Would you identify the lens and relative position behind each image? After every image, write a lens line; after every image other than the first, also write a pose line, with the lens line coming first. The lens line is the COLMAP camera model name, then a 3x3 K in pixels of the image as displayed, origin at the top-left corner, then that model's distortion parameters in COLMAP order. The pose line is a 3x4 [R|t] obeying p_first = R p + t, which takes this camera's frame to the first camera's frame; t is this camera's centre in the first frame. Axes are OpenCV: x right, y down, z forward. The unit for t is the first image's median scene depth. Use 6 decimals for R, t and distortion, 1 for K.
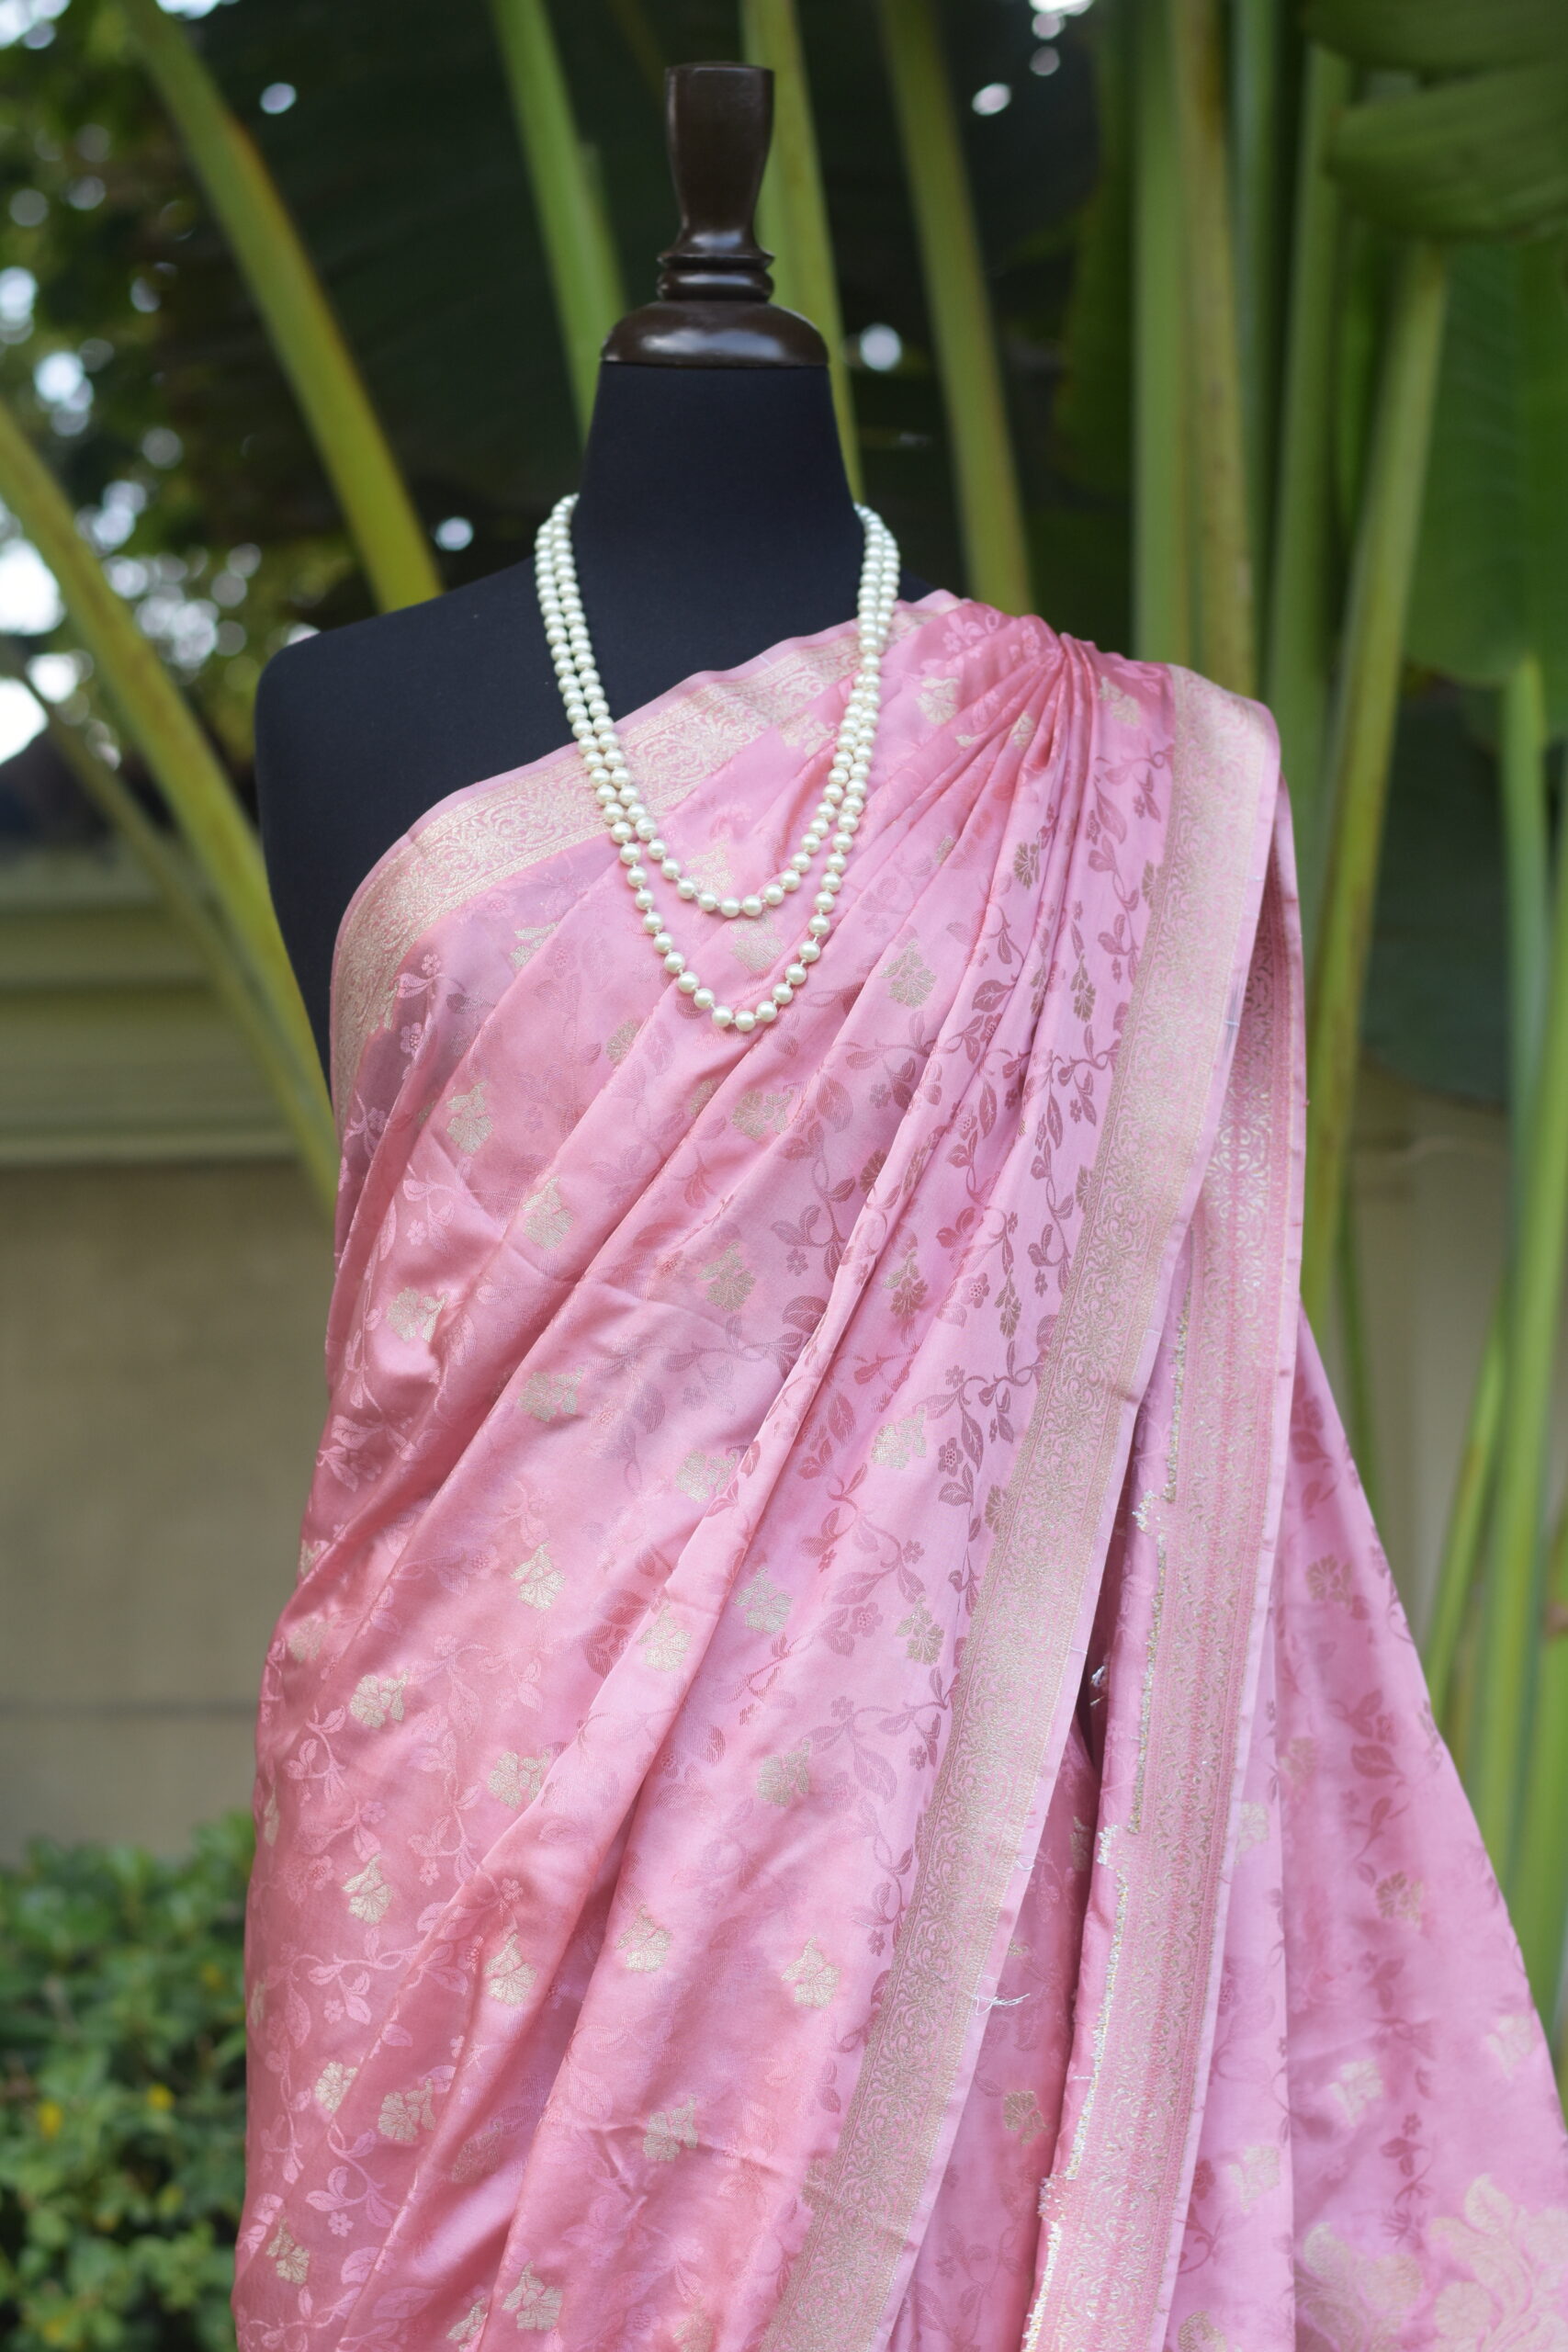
lens RADIAL K [[5351.0, 0, 784.0], [0, 5351.0, 1176.0], [0, 0, 1]] dist [-0.019229, -0.580008]
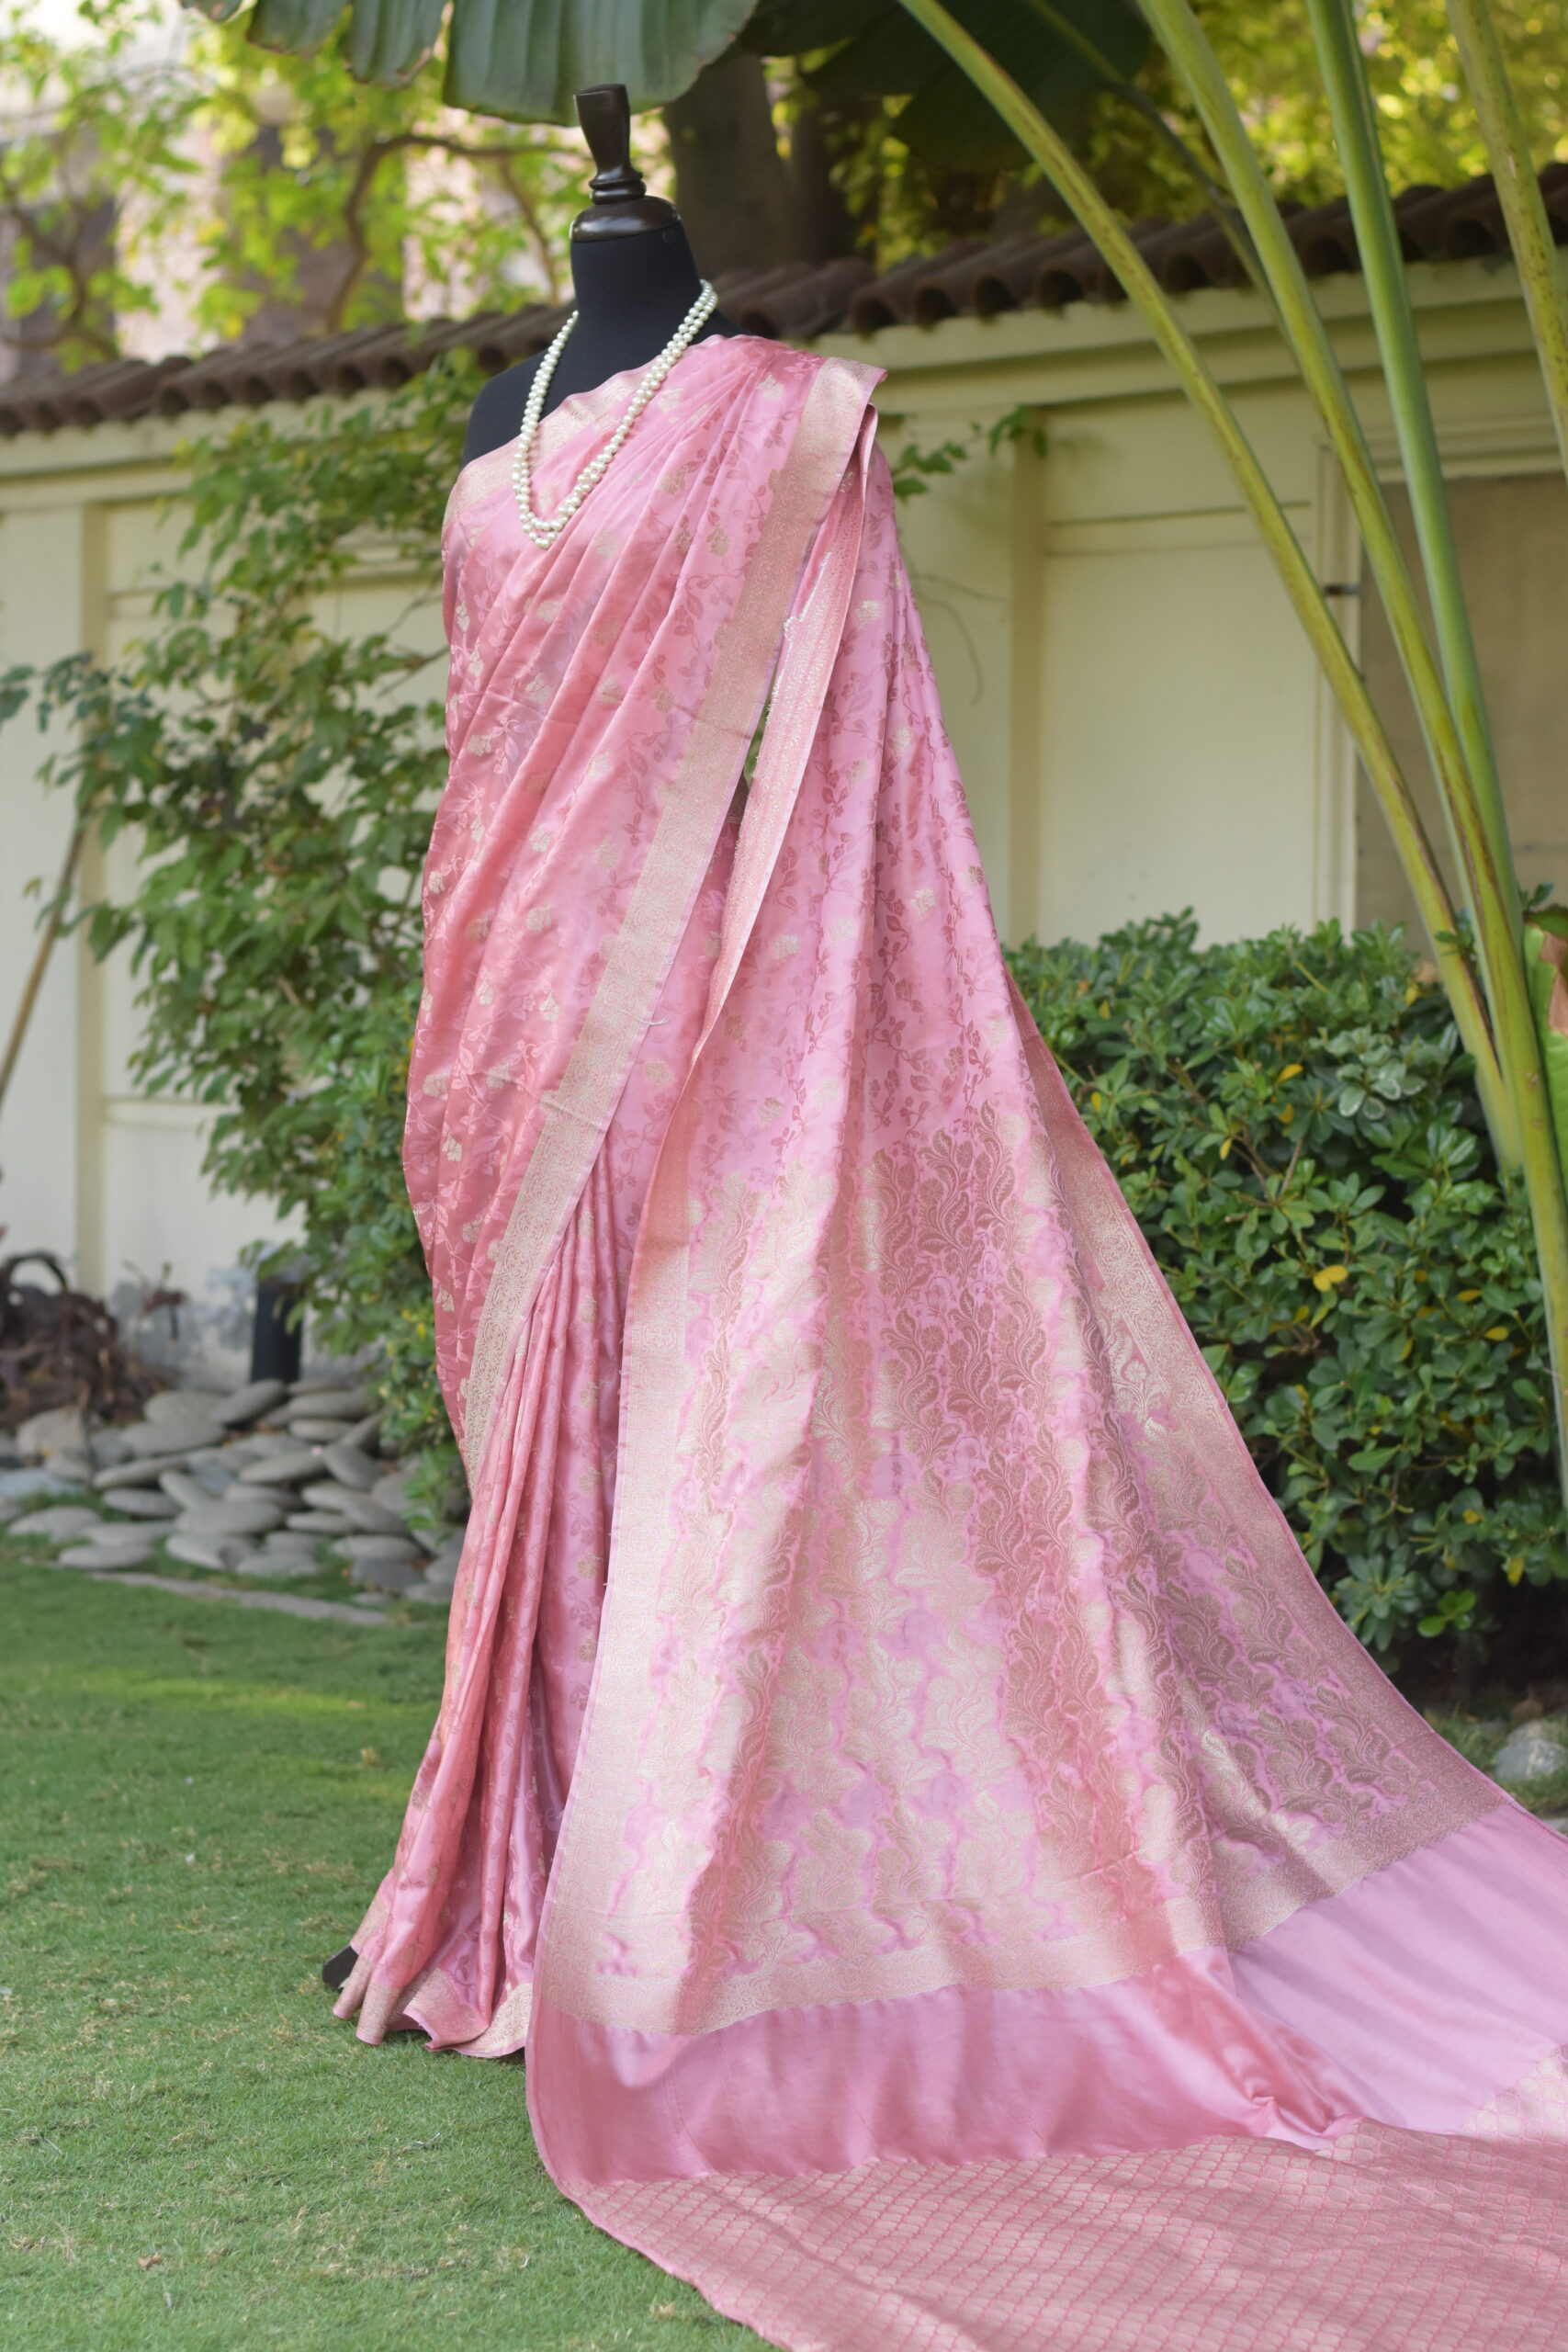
lens RADIAL K [[5153.7, 0, 784.0], [0, 5153.7, 1176.0], [0, 0, 1]] dist [-0.042449, -0.420311]
pose [[0.789501, 0.030346, -0.612998, 1.337305], [0.070171, 0.987765, 0.139274, -0.068838], [0.609724, -0.152971, 0.777712, -0.586897]]
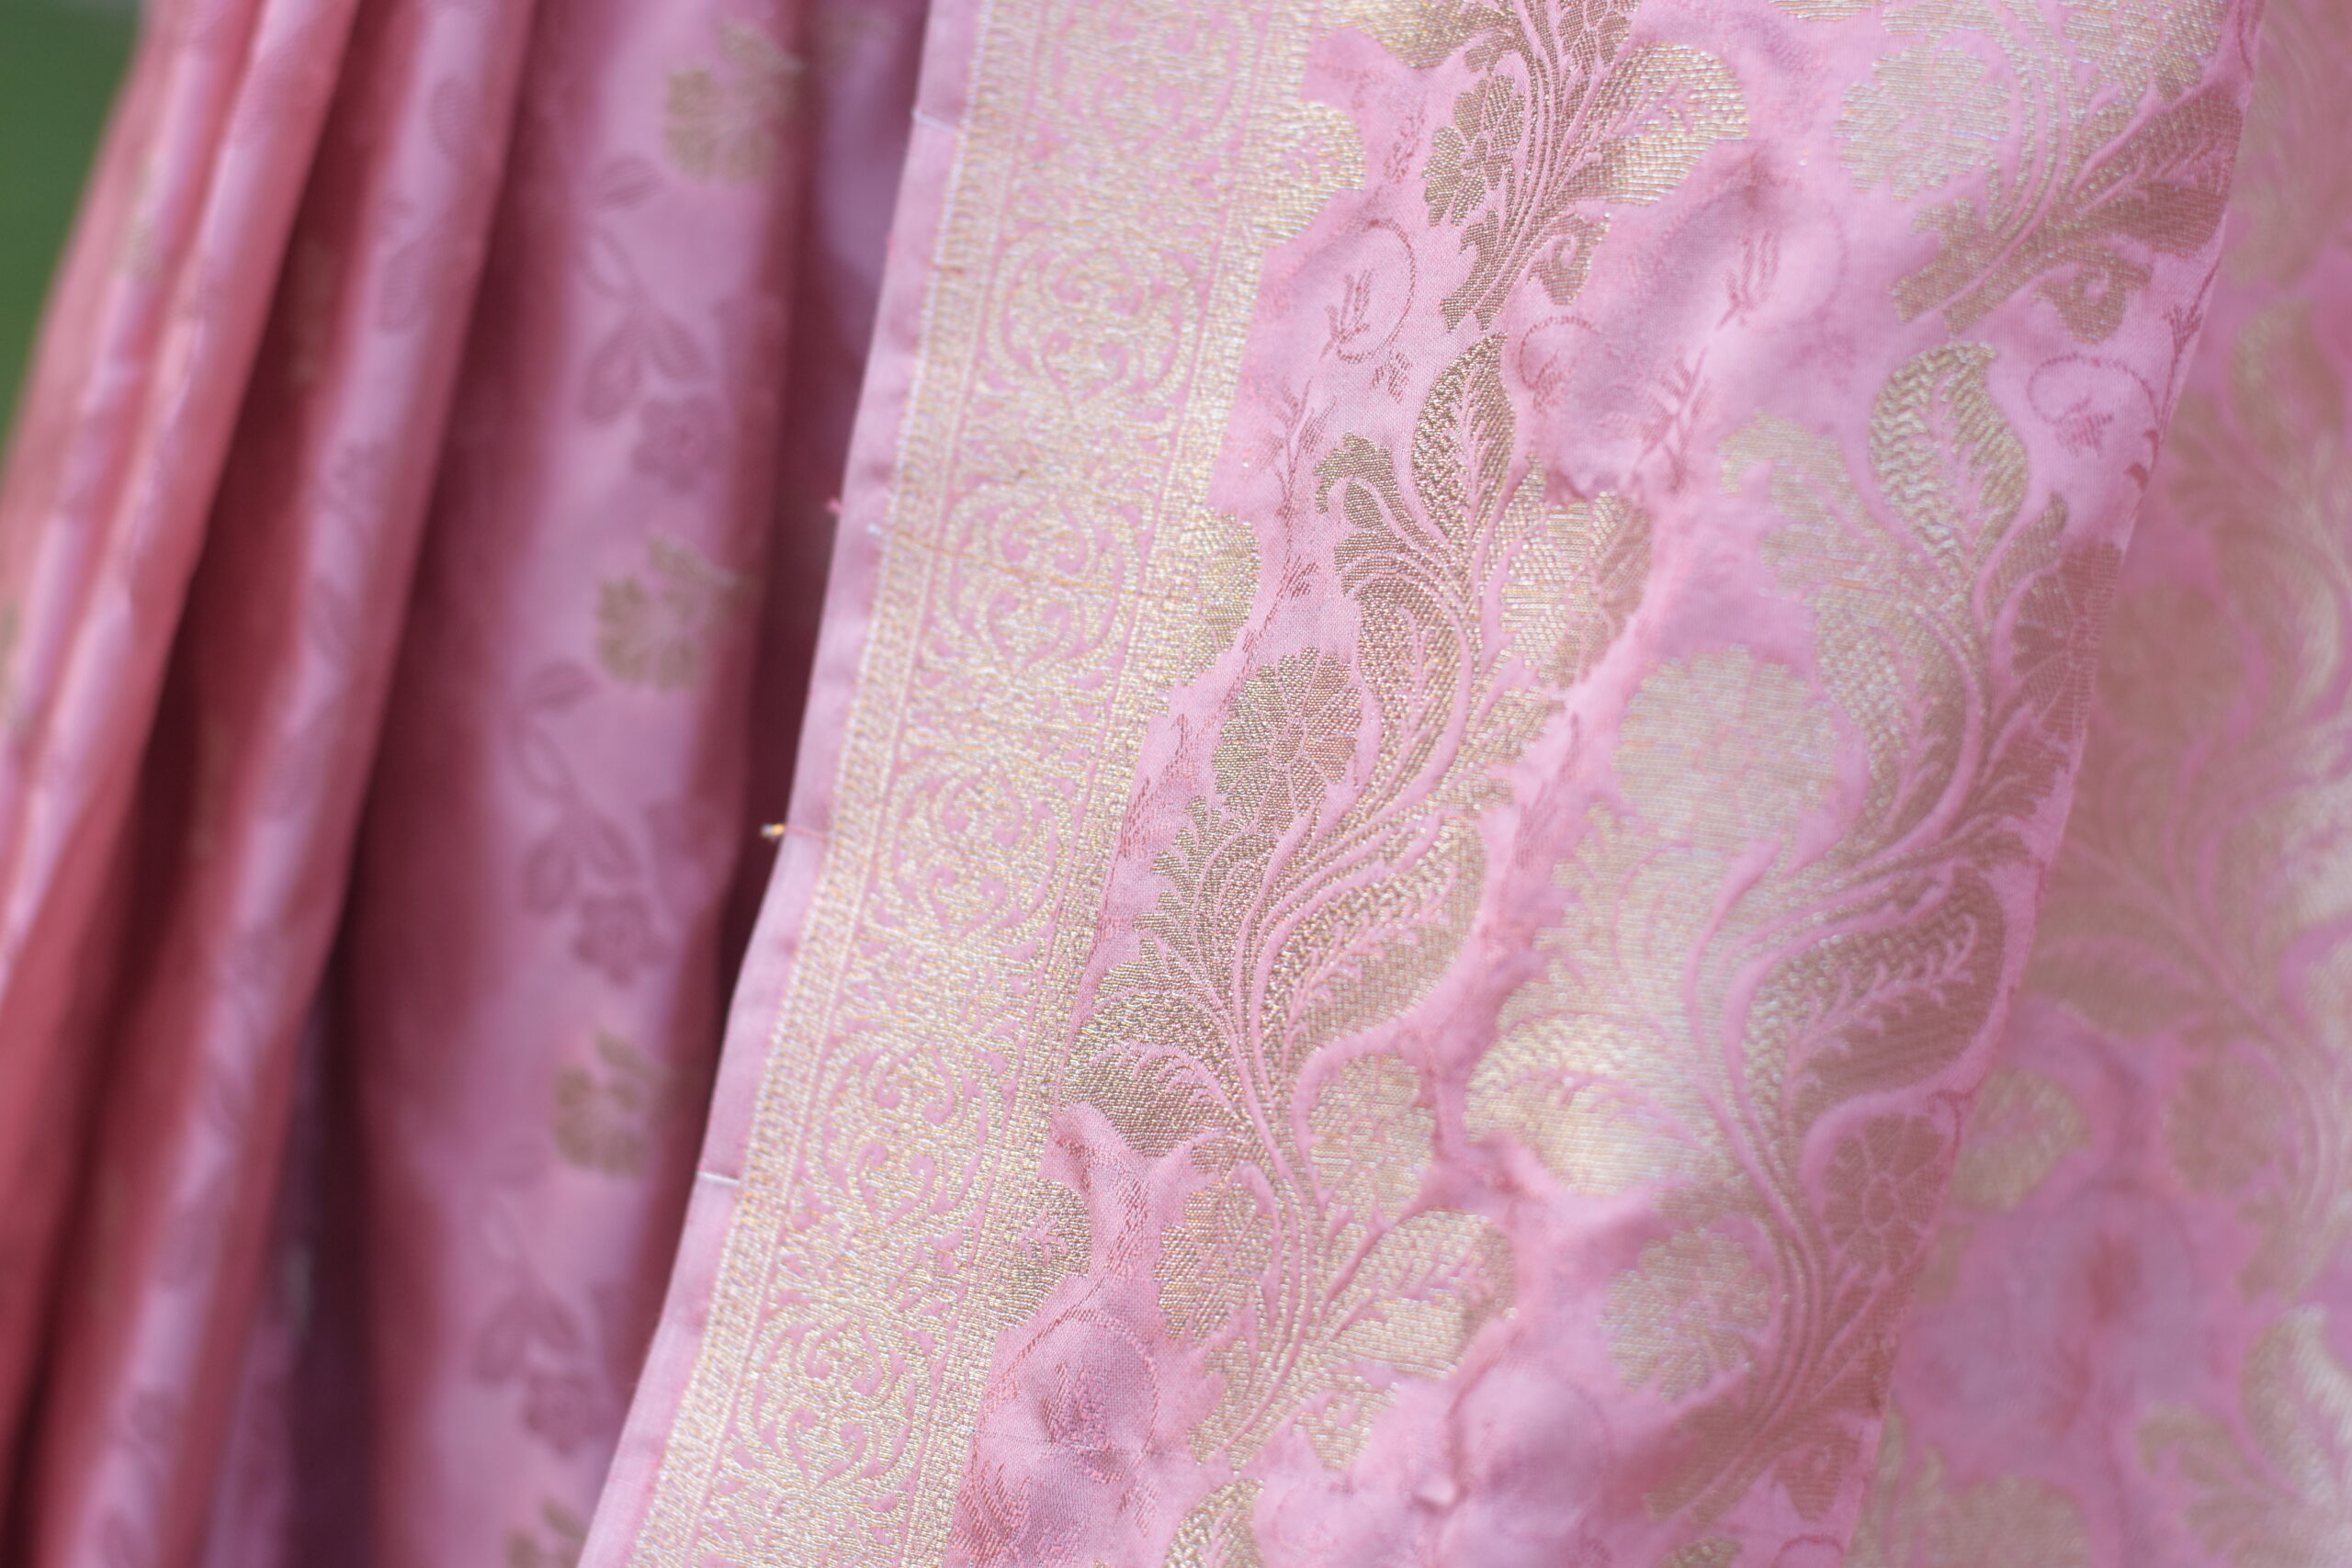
lens RADIAL K [[4892.8, 0, 1176.0], [0, 4892.8, 784.0], [0, 0, 1]] dist [-0.105713, -0.203804]
pose [[0.777456, 0.269466, -0.568287, 0.240400], [-0.051912, 0.927978, 0.369001, 0.252171], [0.626791, -0.257381, 0.735451, 0.713357]]
